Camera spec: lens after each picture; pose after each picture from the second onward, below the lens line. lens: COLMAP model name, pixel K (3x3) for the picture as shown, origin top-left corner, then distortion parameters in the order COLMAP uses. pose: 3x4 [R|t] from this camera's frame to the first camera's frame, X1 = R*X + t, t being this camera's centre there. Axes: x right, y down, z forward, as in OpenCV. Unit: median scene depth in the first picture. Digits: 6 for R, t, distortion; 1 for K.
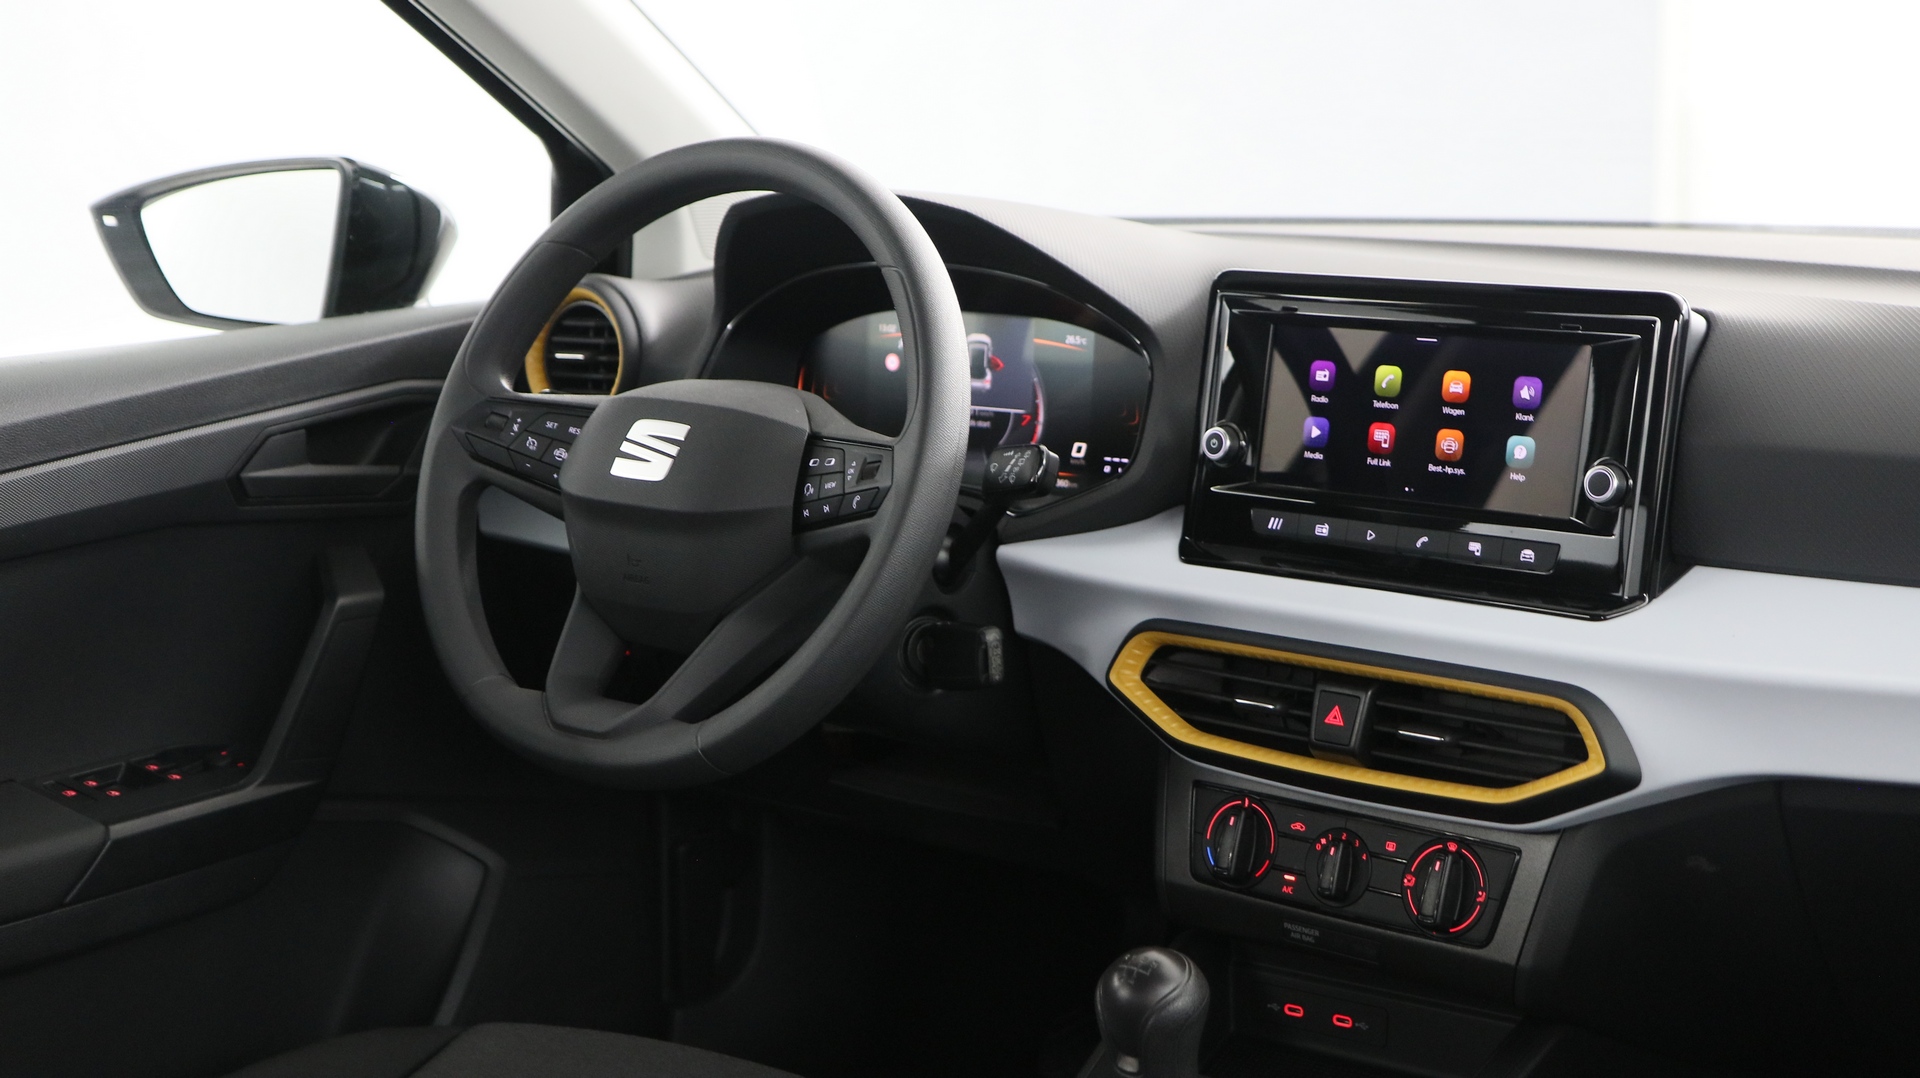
lens RADIAL K [[2785.7, 0, 949.1], [0, 2785.7, 552.3], [0, 0, 1]] dist [0.009493, 0.000000]
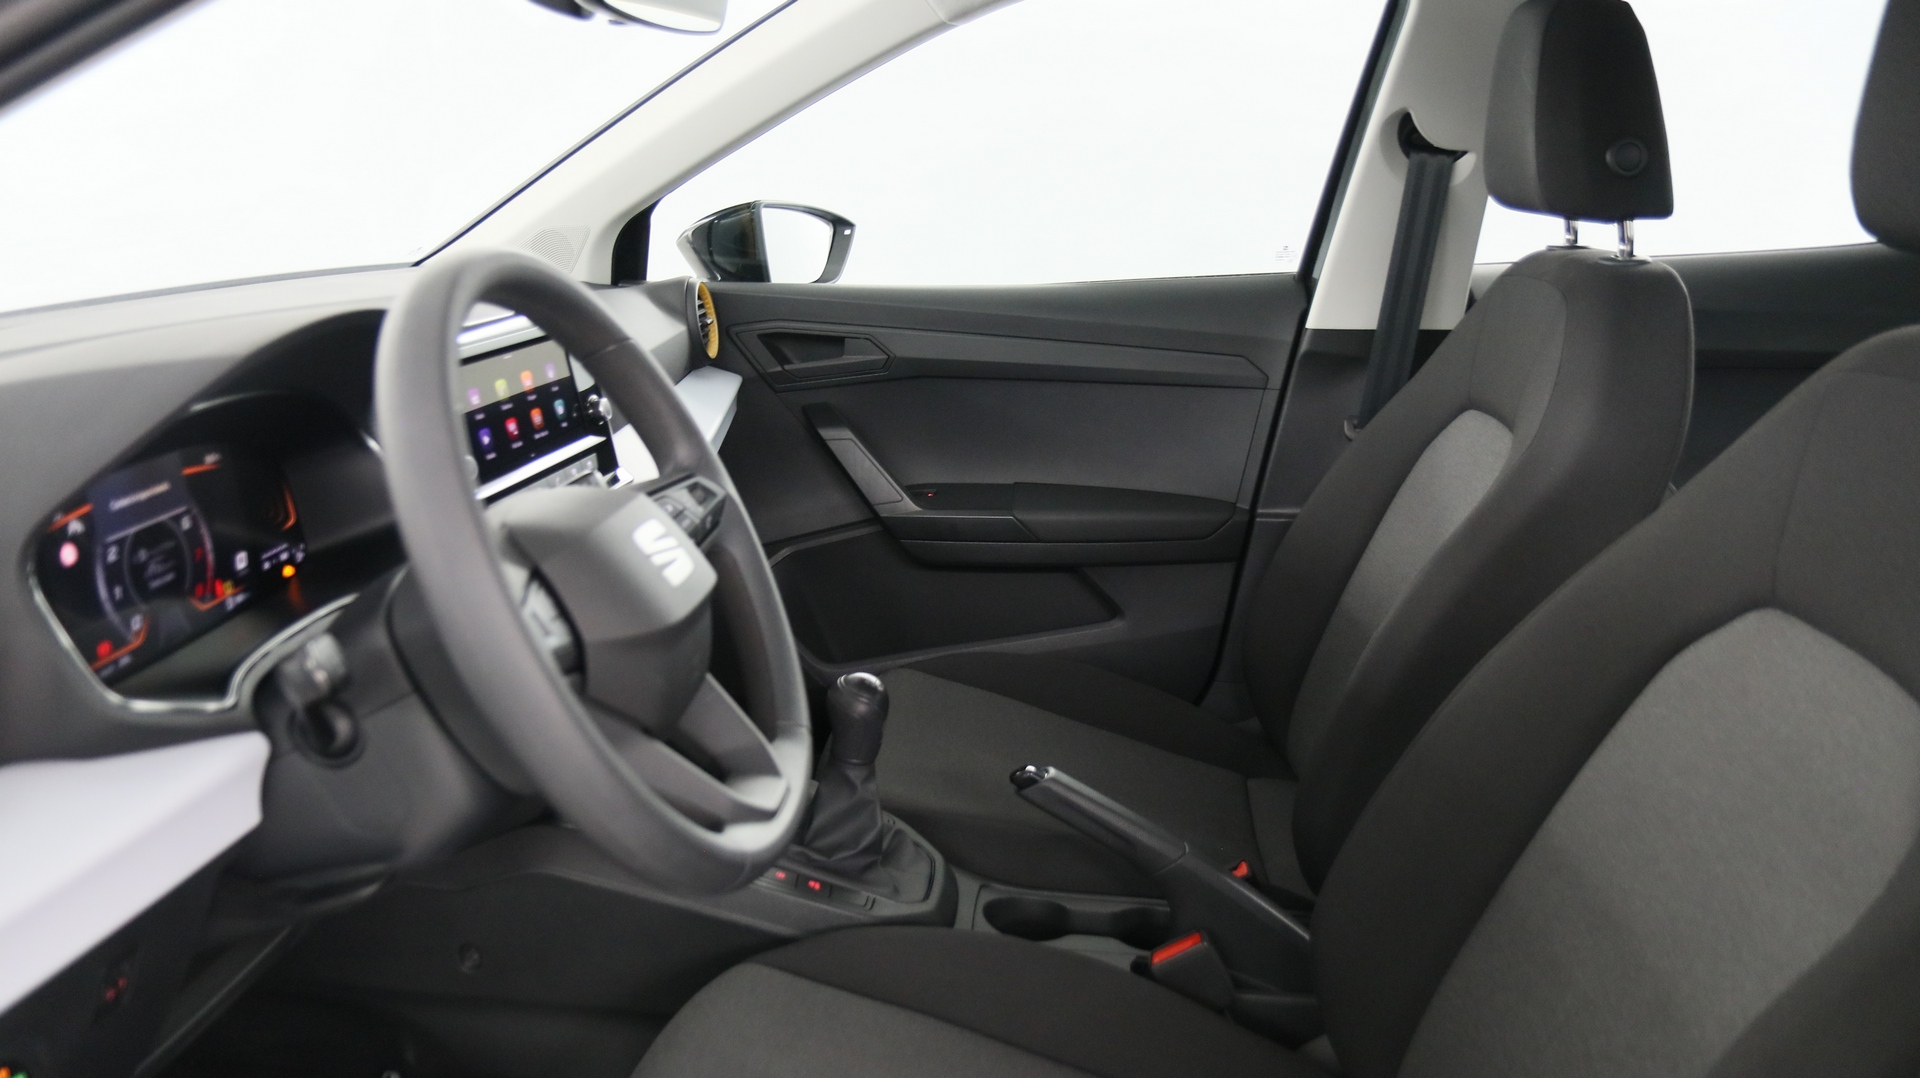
lens RADIAL K [[1450.7, 0, 955.8], [0, 1450.7, 526.5], [0, 0, 1]] dist [-0.023678, 0.020317]
pose [[-0.538722, -0.192596, 0.820174, -0.591122], [0.170530, 0.928440, 0.330030, -0.200663], [-0.825044, 0.317659, -0.467328, 1.158994]]
